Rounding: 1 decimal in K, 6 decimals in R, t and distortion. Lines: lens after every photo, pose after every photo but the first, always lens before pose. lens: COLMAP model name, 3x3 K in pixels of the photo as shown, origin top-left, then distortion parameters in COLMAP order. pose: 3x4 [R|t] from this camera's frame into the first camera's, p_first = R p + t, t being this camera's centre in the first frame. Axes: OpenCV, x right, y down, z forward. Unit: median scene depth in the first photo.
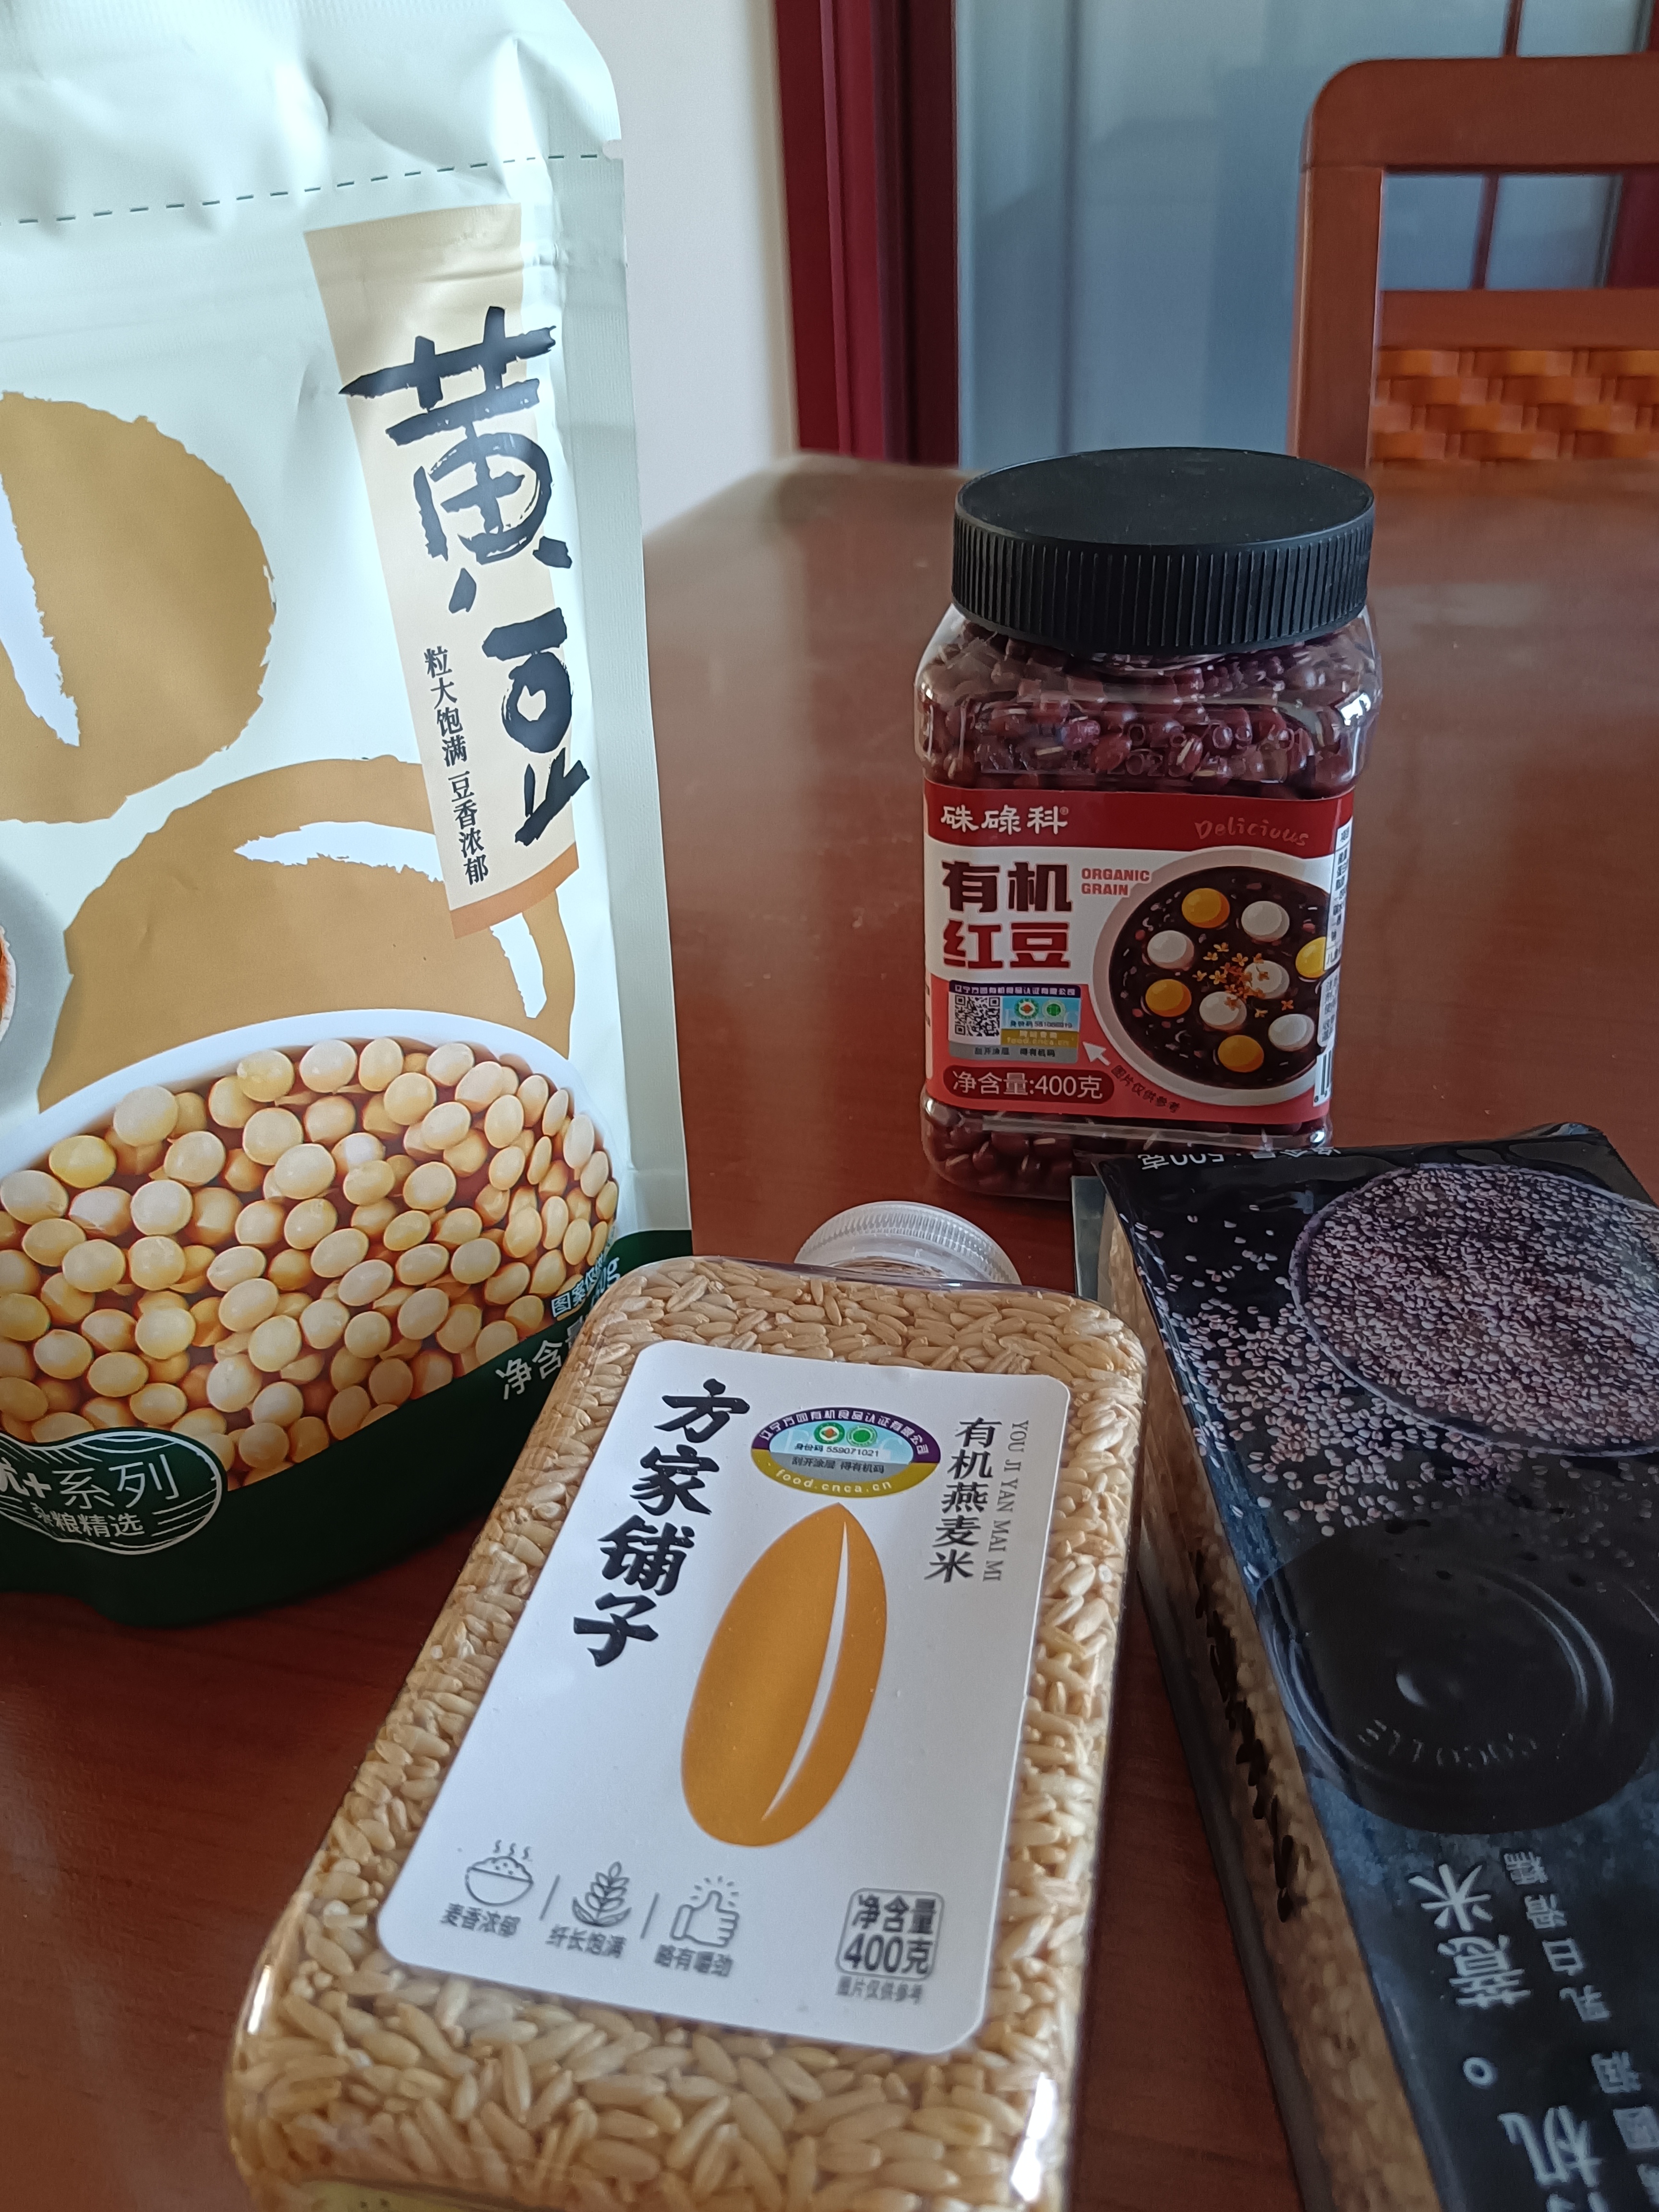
lens RADIAL K [[1727.1, 0, 834.1], [0, 1727.1, 1116.7], [0, 0, 1]] dist [-0.012265, 0.000928]
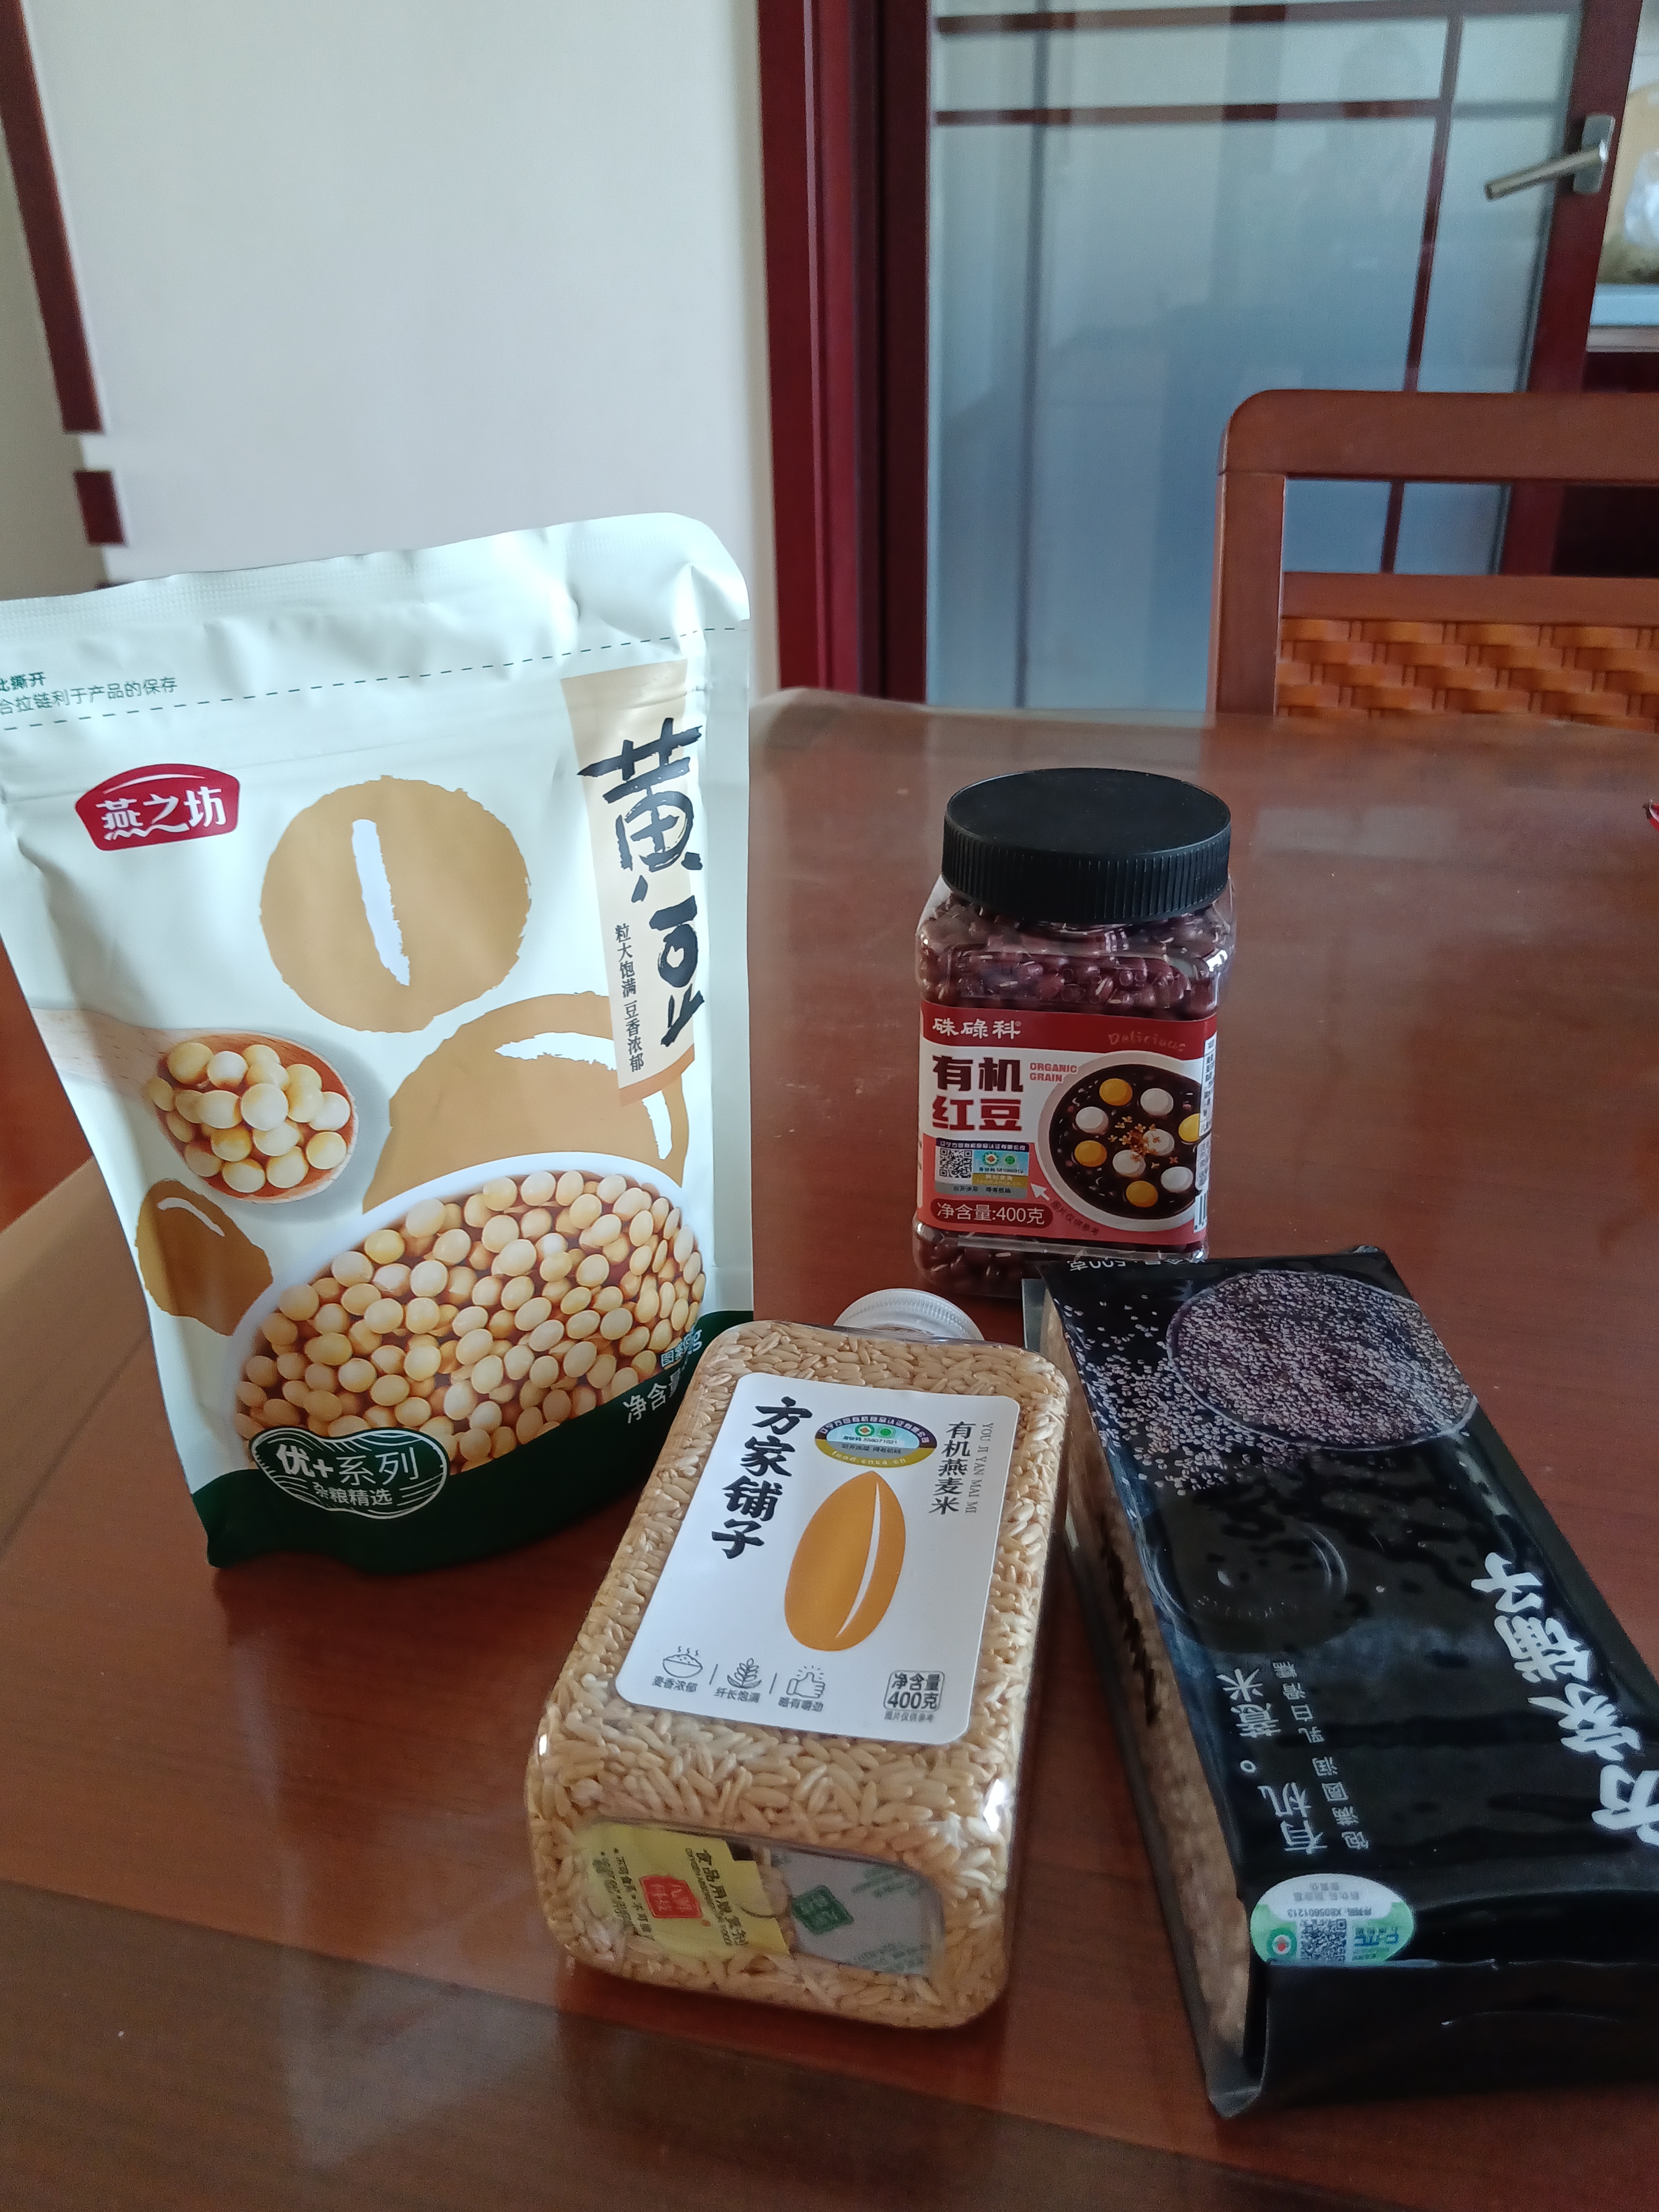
lens RADIAL K [[1727.1, 0, 816.9], [0, 1727.1, 1108.4], [0, 0, 1]] dist [-0.012265, 0.000928]
pose [[0.999672, 0.019569, 0.016493, -0.075724], [-0.018010, 0.995791, -0.089864, 0.034629], [-0.018182, 0.089537, 0.995817, -0.561042]]
